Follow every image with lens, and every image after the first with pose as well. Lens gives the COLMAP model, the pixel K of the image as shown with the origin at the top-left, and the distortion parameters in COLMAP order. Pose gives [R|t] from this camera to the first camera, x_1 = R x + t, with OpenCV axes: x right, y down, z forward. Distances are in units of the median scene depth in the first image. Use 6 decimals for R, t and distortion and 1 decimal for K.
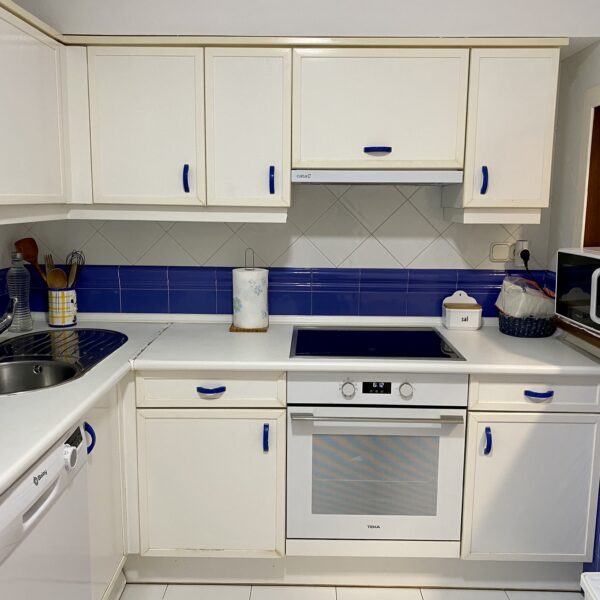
lens RADIAL K [[591.6, 0, 298.4], [0, 591.6, 285.8], [0, 0, 1]] dist [0.050794, -0.012399]
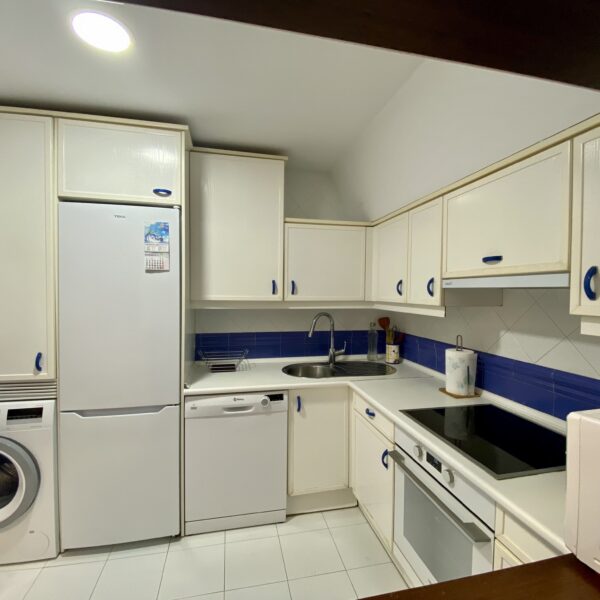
lens RADIAL K [[322.8, 0, 300.0], [0, 322.8, 300.0], [0, 0, 1]] dist [0.006794, 0.000309]
pose [[0.244031, 0.018653, -0.969588, 0.637257], [-0.146414, 0.989063, -0.017822, -0.086943], [0.958651, 0.146310, 0.244093, 0.507041]]
